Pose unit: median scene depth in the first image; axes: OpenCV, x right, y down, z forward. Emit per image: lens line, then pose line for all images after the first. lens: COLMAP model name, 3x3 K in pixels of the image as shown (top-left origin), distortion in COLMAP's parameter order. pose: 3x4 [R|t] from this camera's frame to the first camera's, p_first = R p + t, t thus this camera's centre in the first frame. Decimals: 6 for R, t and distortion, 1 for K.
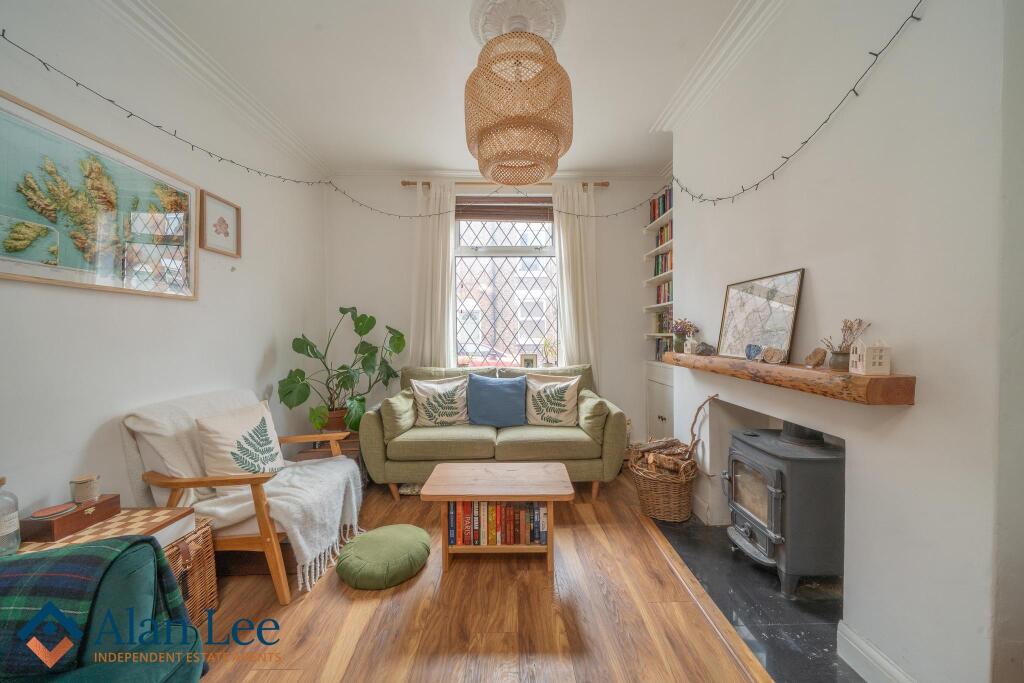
lens RADIAL K [[349.5, 0, 512.0], [0, 349.5, 341.5], [0, 0, 1]] dist [-0.000200, -0.000019]
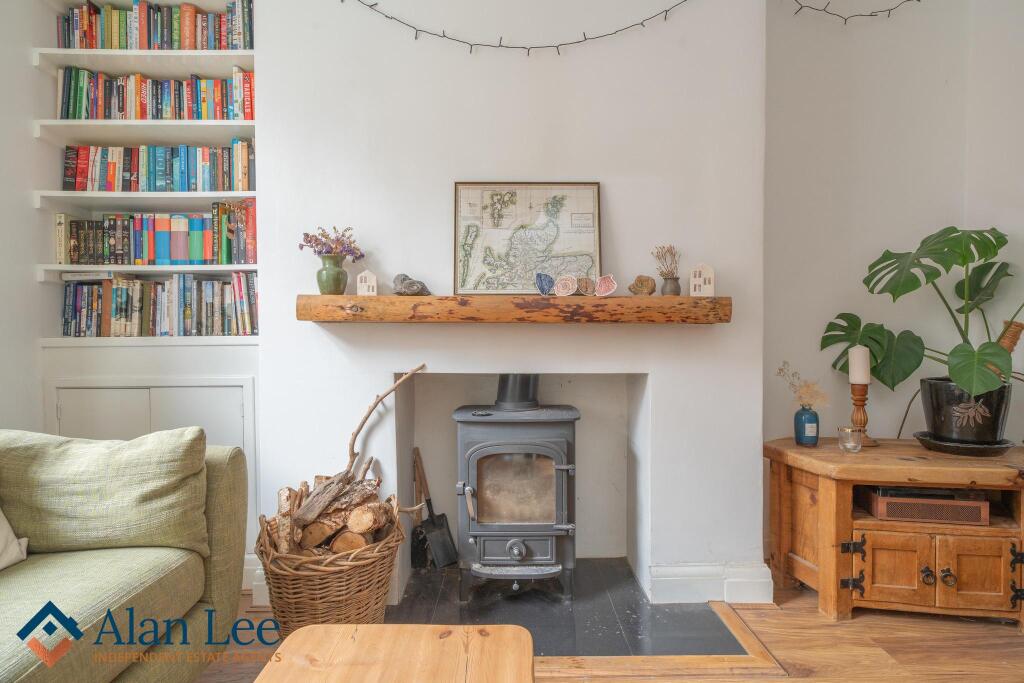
lens RADIAL K [[557.2, 0, 512.0], [0, 557.2, 341.5], [0, 0, 1]] dist [0.002486, 0.000470]
pose [[-0.001445, -0.007010, 0.999974, -0.392970], [0.022469, 0.999723, 0.007041, 0.122326], [-0.999746, 0.022478, -0.001287, 0.961105]]
